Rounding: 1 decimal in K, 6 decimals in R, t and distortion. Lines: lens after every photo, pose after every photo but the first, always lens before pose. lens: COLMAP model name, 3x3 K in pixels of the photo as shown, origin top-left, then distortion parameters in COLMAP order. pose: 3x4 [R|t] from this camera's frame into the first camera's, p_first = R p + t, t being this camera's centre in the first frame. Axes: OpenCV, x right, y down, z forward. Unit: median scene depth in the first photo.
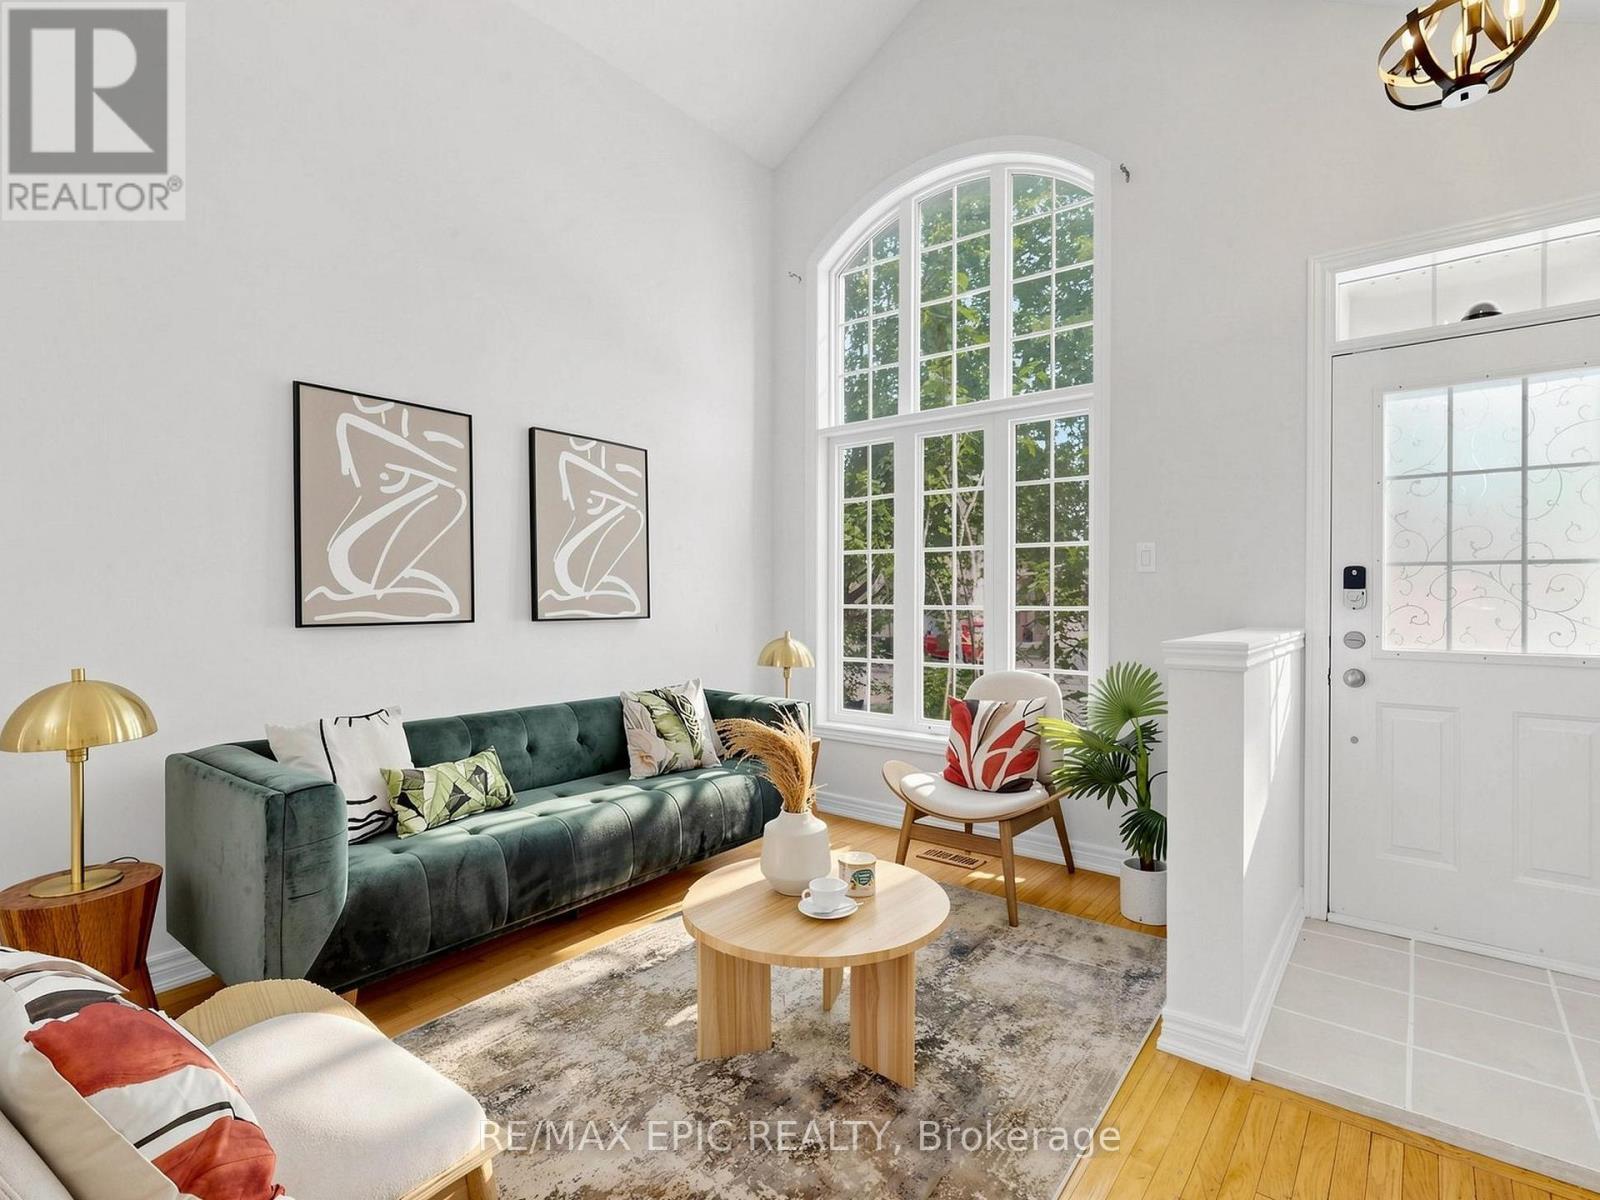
lens RADIAL K [[798.6, 0, 794.3], [0, 798.6, 592.3], [0, 0, 1]] dist [0.036330, 0.000088]
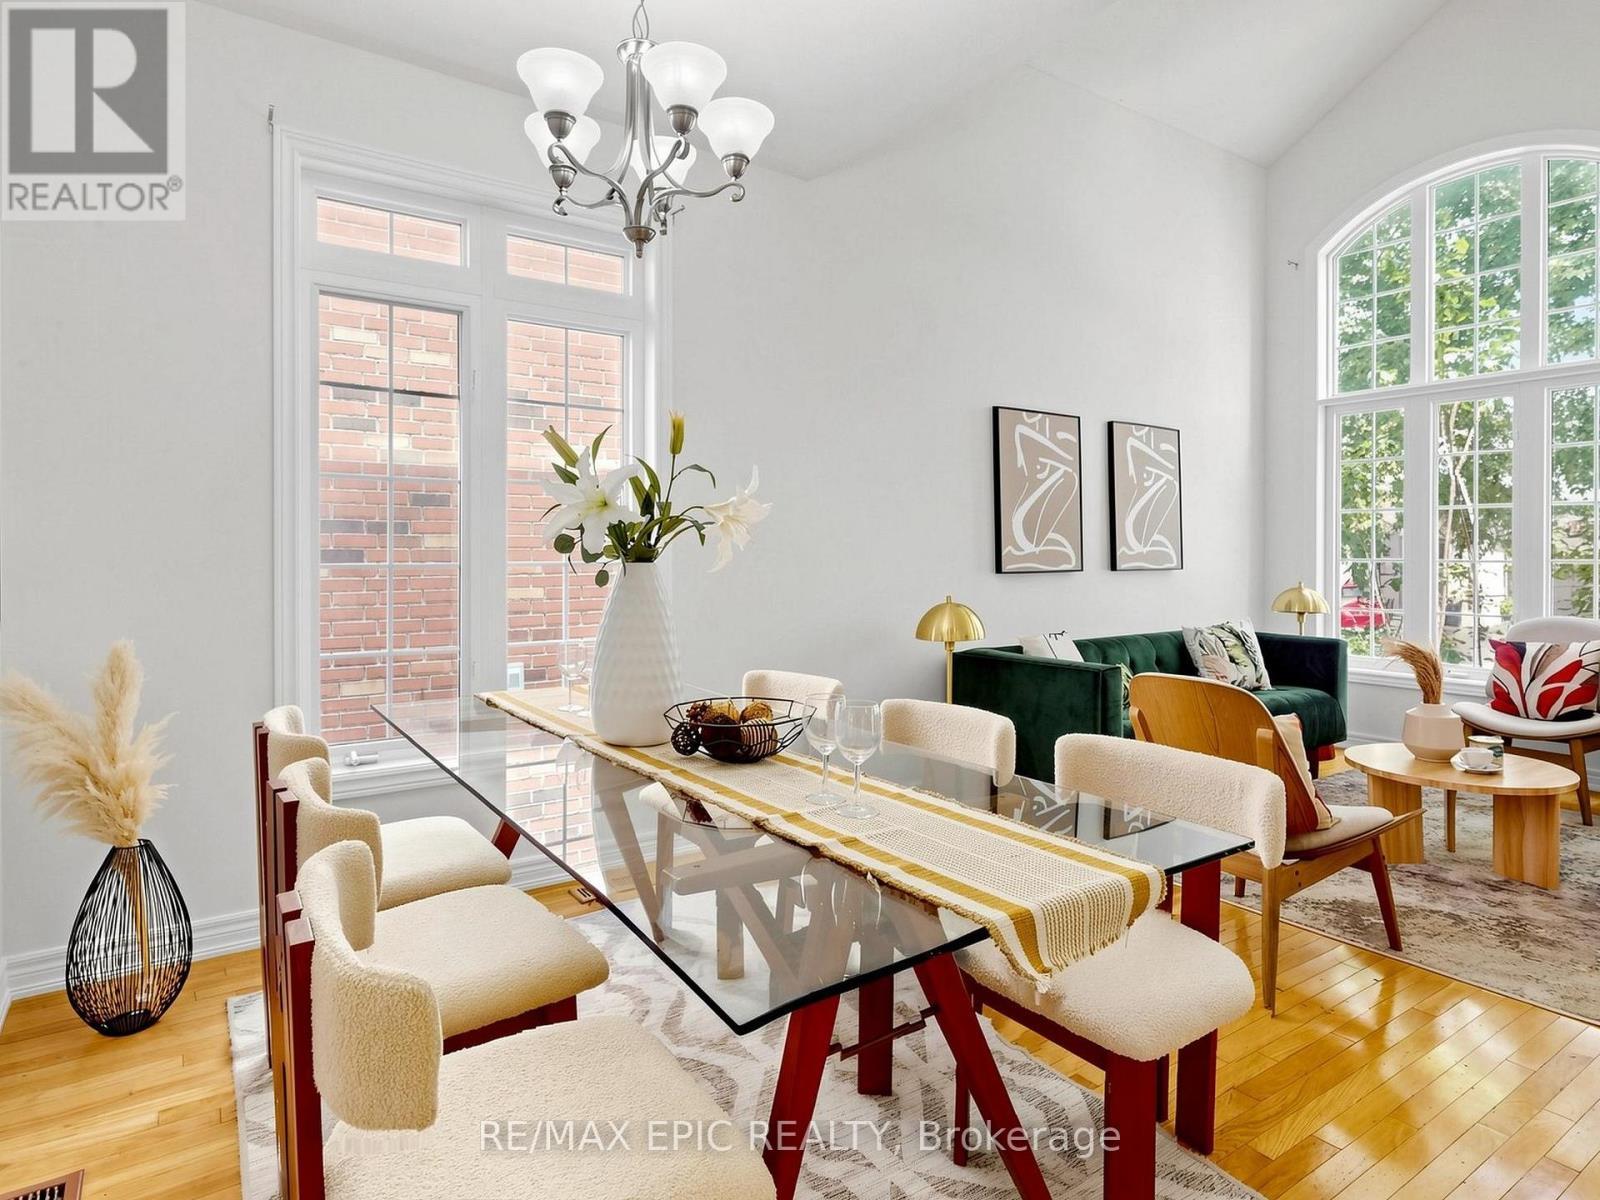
lens RADIAL K [[896.1, 0, 716.7], [0, 896.1, 568.8], [0, 0, 1]] dist [-0.018151, -0.001993]
pose [[0.940341, 0.002989, -0.340219, -0.436242], [0.004862, 0.999741, 0.022221, -0.002494], [0.340198, -0.022549, 0.940083, -0.576209]]
